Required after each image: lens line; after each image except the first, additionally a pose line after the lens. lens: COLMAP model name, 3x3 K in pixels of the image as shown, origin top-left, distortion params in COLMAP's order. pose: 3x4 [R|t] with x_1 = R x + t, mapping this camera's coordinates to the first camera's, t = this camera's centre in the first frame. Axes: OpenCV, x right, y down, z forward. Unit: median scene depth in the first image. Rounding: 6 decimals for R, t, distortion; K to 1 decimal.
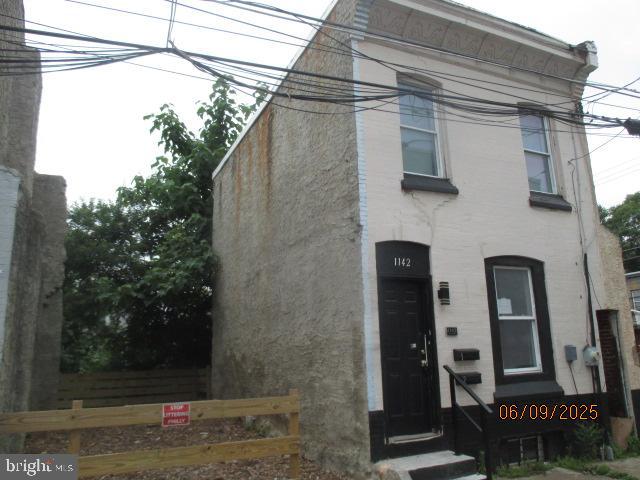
lens RADIAL K [[513.4, 0, 320.0], [0, 513.4, 240.0], [0, 0, 1]] dist [-0.057171, -0.000429]
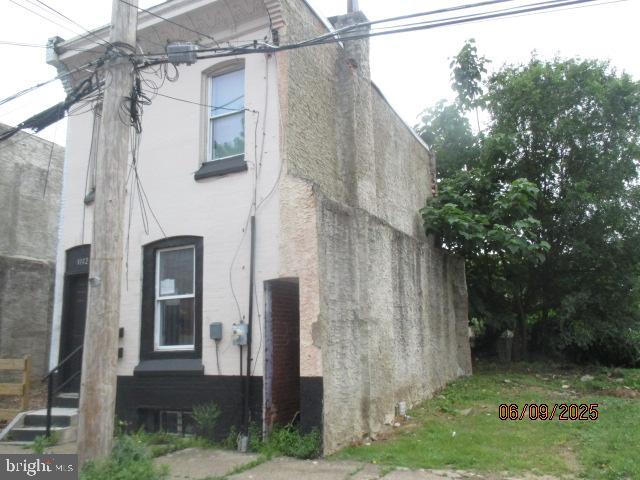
lens RADIAL K [[513.4, 0, 320.0], [0, 513.4, 240.0], [0, 0, 1]] dist [-0.057171, -0.000429]
pose [[0.641661, -0.134293, -0.755140, 1.352038], [0.189076, 0.981863, -0.013950, 0.108236], [0.743318, -0.133828, 0.655415, 0.546940]]
